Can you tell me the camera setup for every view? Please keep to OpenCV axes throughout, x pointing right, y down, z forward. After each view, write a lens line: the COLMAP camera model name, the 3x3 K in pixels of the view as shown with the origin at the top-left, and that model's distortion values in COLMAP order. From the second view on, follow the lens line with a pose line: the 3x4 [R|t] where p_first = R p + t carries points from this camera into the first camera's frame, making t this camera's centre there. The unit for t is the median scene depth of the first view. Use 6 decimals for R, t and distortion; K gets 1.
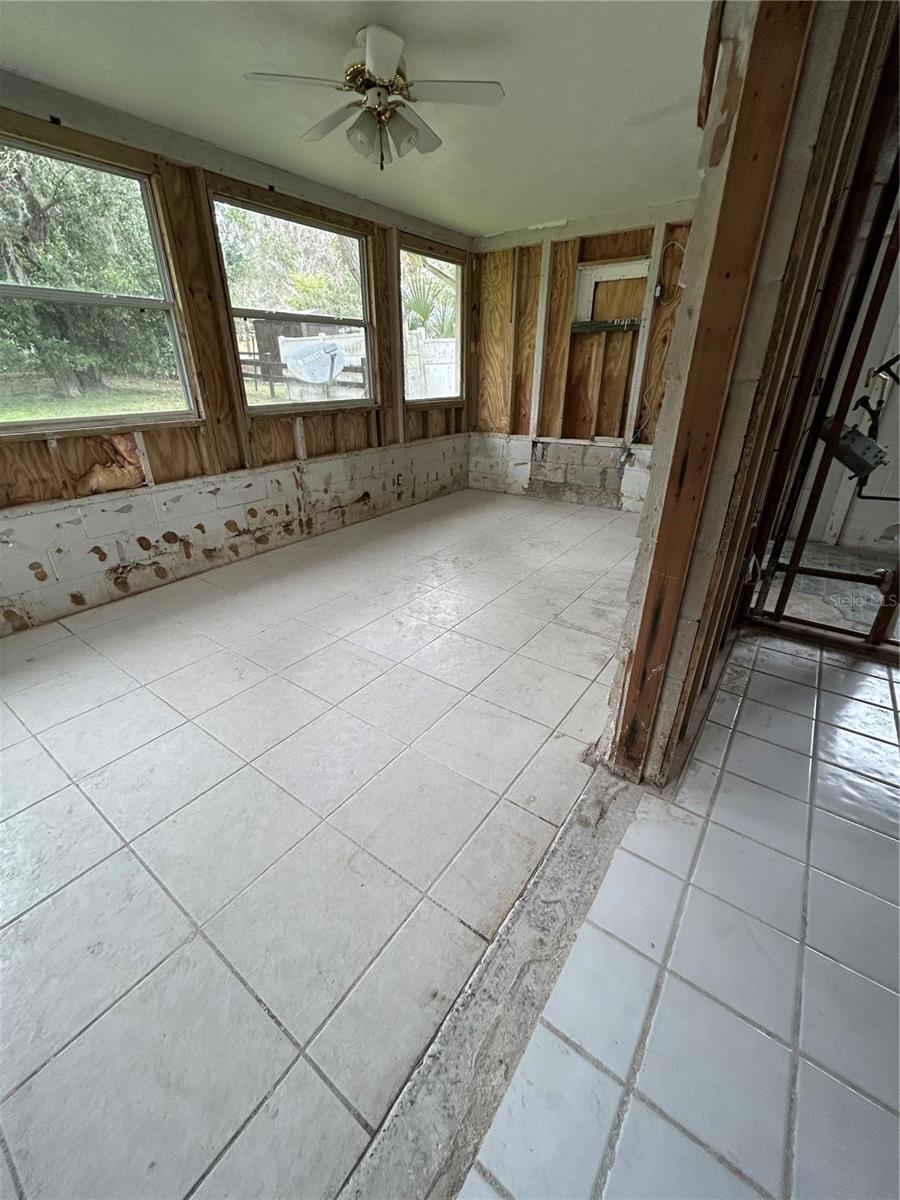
lens RADIAL K [[482.3, 0, 446.6], [0, 482.3, 599.4], [0, 0, 1]] dist [0.000741, 0.000285]
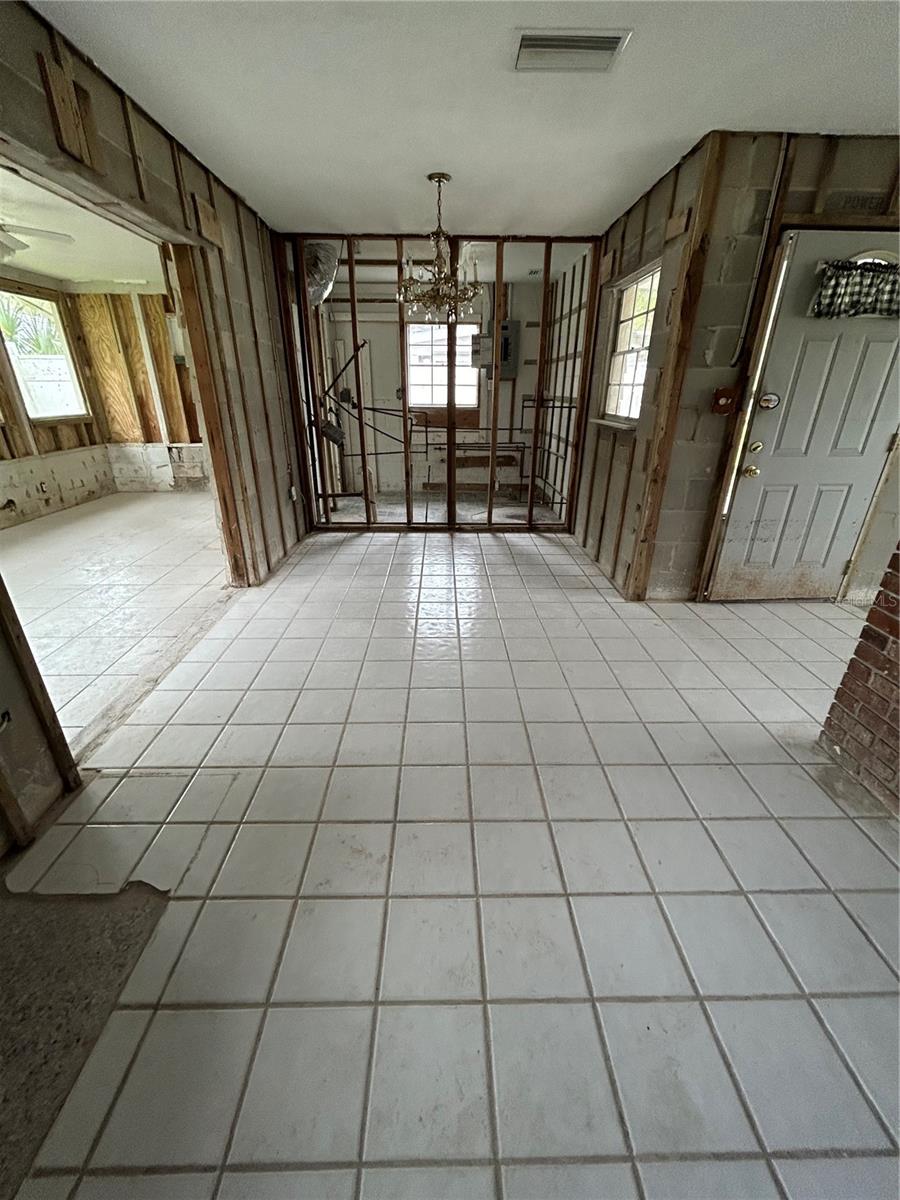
lens RADIAL K [[482.3, 0, 448.5], [0, 482.3, 598.9], [0, 0, 1]] dist [0.000741, 0.000285]
pose [[0.796324, -0.237632, 0.556237, -0.031481], [0.253127, 0.966122, 0.050357, 0.178457], [-0.549359, 0.100698, 0.829497, -0.410144]]
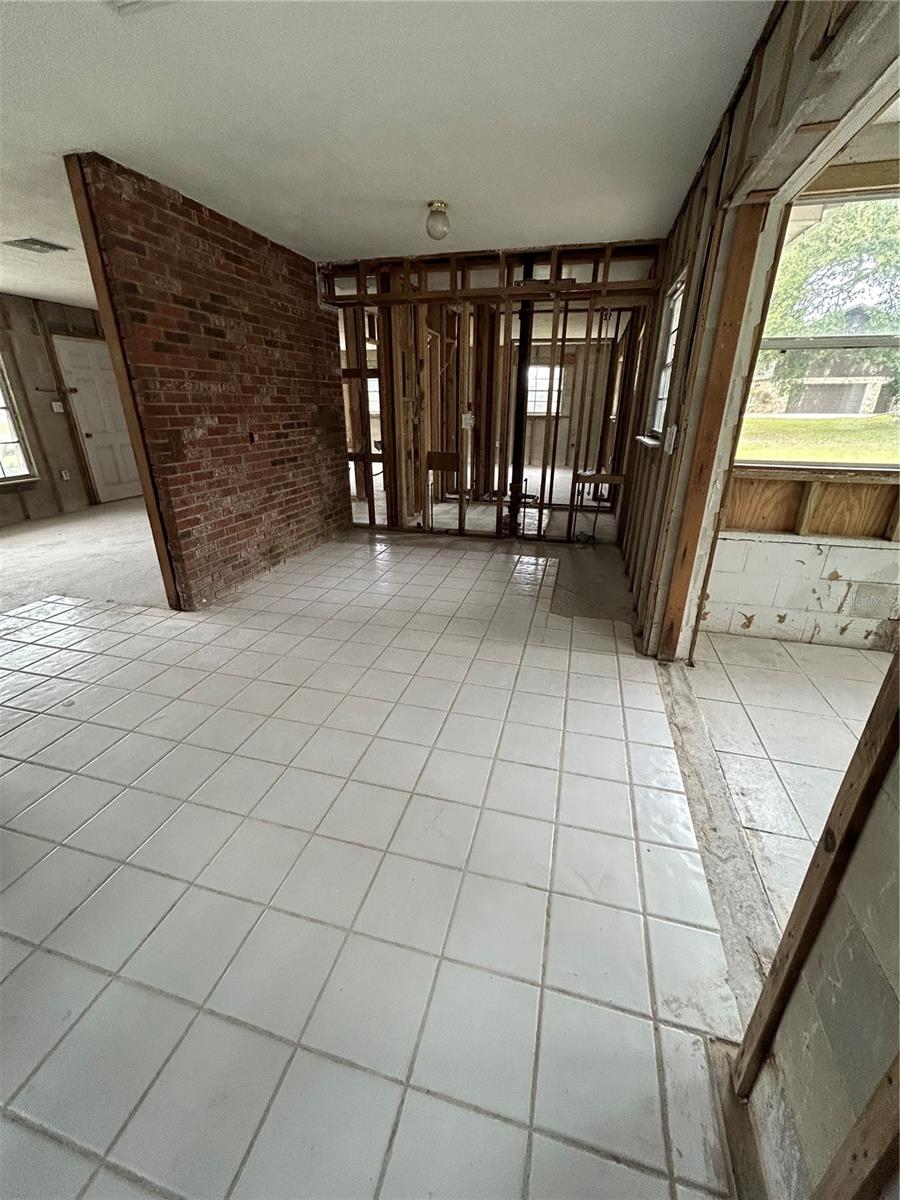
lens RADIAL K [[482.3, 0, 448.7], [0, 482.3, 599.4], [0, 0, 1]] dist [0.000741, 0.000285]
pose [[-0.933037, 0.136990, -0.332681, 0.297060], [-0.153833, 0.683987, 0.713090, -0.140340], [0.325236, 0.716516, -0.617111, 0.265379]]
